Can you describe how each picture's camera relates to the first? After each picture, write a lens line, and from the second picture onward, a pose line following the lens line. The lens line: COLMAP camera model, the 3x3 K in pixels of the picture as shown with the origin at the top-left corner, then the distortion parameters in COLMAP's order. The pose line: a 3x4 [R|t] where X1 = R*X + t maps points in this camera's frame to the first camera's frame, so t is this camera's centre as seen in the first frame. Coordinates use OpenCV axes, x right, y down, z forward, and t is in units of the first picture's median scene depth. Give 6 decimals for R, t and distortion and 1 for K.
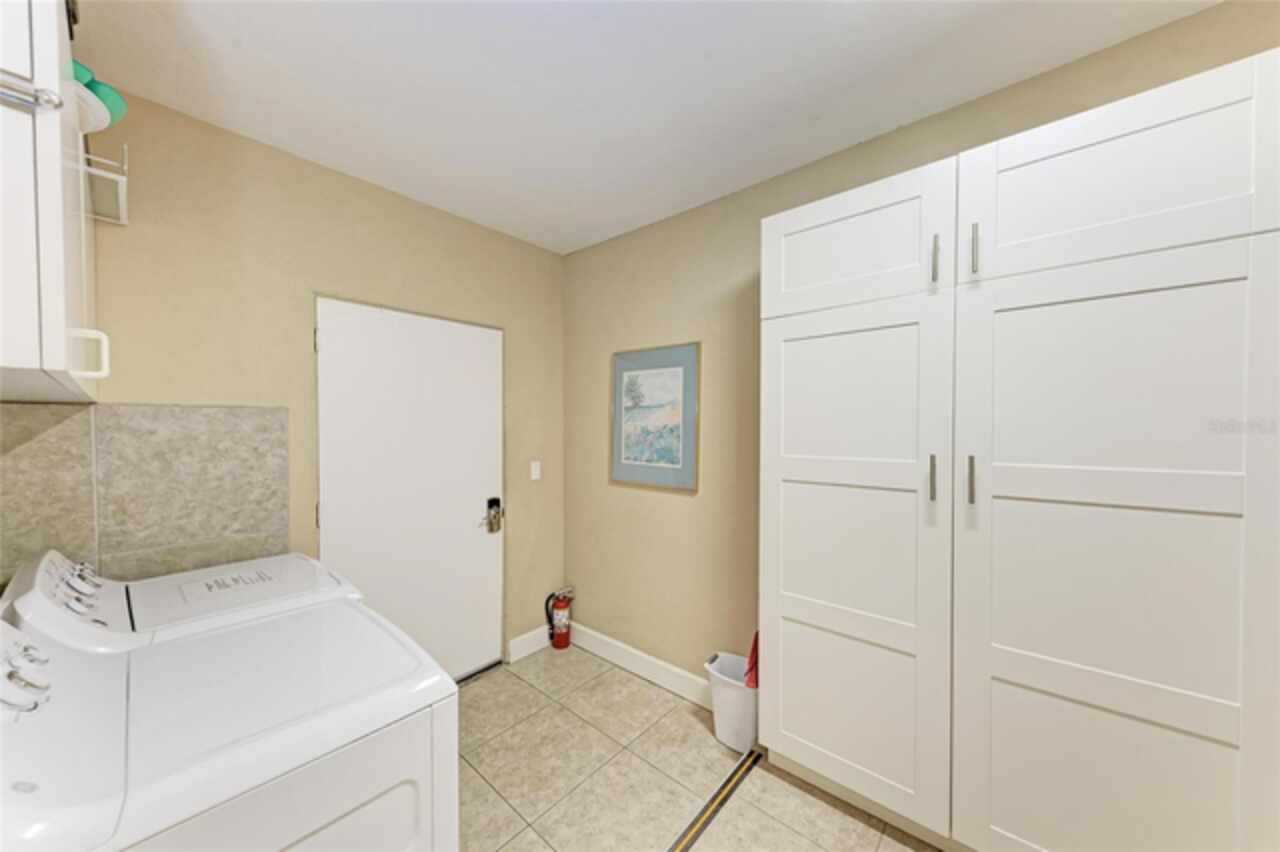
lens RADIAL K [[442.1, 0, 642.6], [0, 442.1, 432.3], [0, 0, 1]] dist [0.011672, -0.000214]
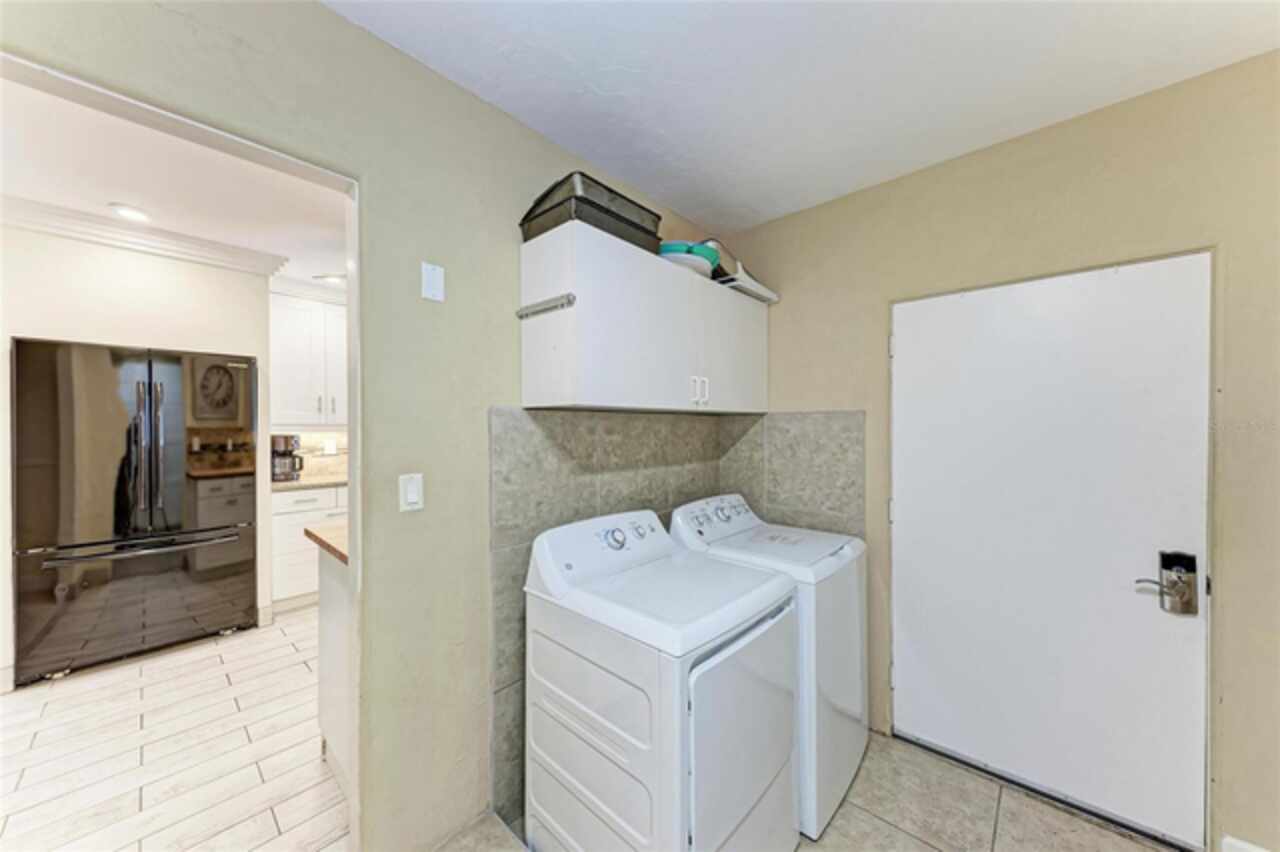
lens RADIAL K [[442.1, 0, 642.6], [0, 442.1, 432.3], [0, 0, 1]] dist [0.011672, -0.000214]
pose [[-0.020070, 0.012429, -0.999721, 0.385504], [-0.012441, 0.999842, 0.012680, -0.007456], [0.999721, 0.012692, -0.019913, 0.490667]]
